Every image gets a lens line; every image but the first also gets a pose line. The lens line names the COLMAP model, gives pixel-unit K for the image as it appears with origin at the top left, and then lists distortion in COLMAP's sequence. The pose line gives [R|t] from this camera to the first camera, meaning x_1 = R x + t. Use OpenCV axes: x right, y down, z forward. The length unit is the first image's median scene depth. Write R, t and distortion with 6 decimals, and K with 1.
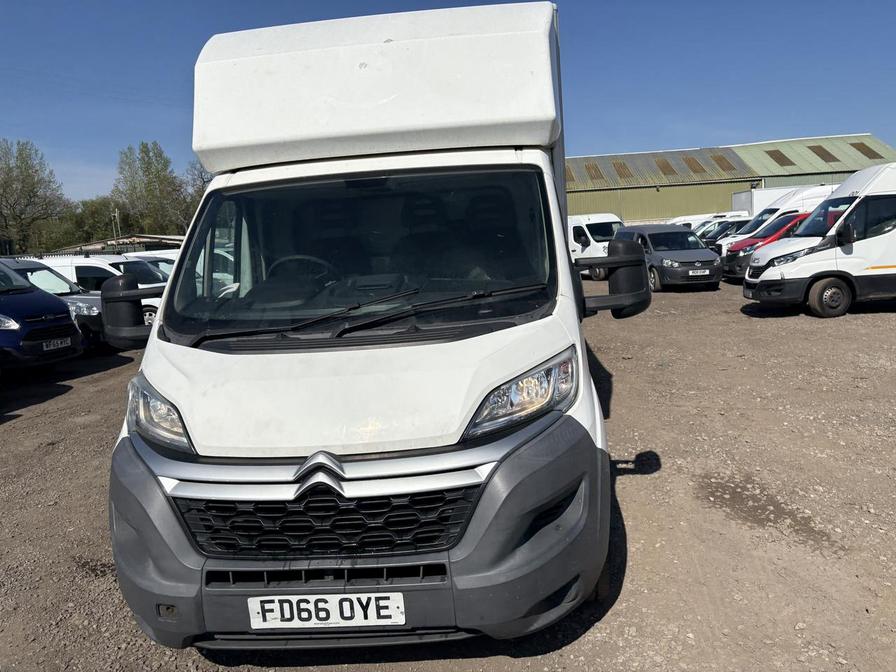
lens RADIAL K [[685.1, 0, 459.4], [0, 685.1, 319.2], [0, 0, 1]] dist [0.016504, -0.002099]
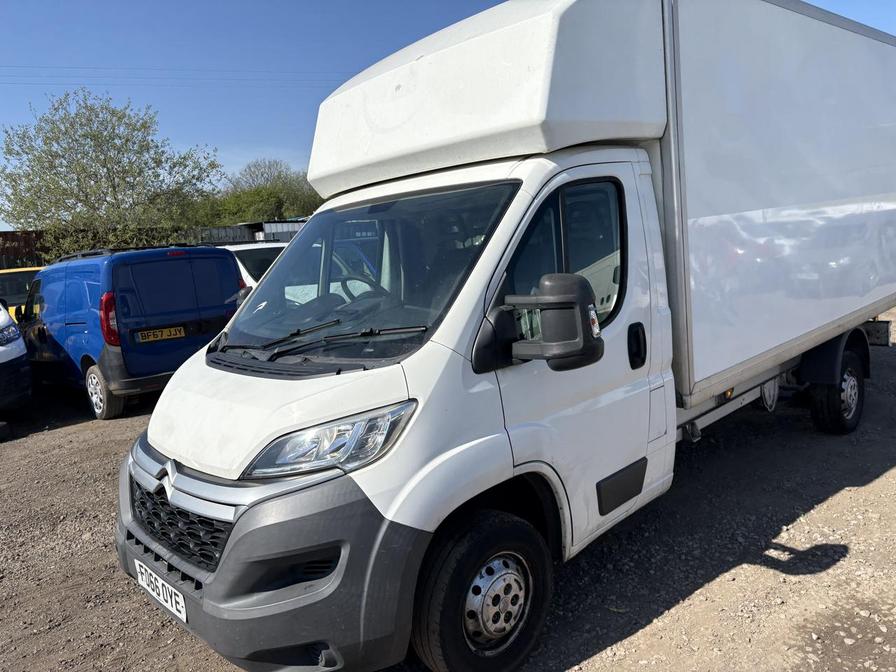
lens RADIAL K [[685.1, 0, 459.4], [0, 685.1, 319.2], [0, 0, 1]] dist [0.016504, -0.002099]
pose [[0.737277, 0.087738, -0.669869, 0.769353], [-0.048159, 0.995834, 0.077427, -0.135038], [0.673871, -0.024825, 0.738431, 0.367564]]
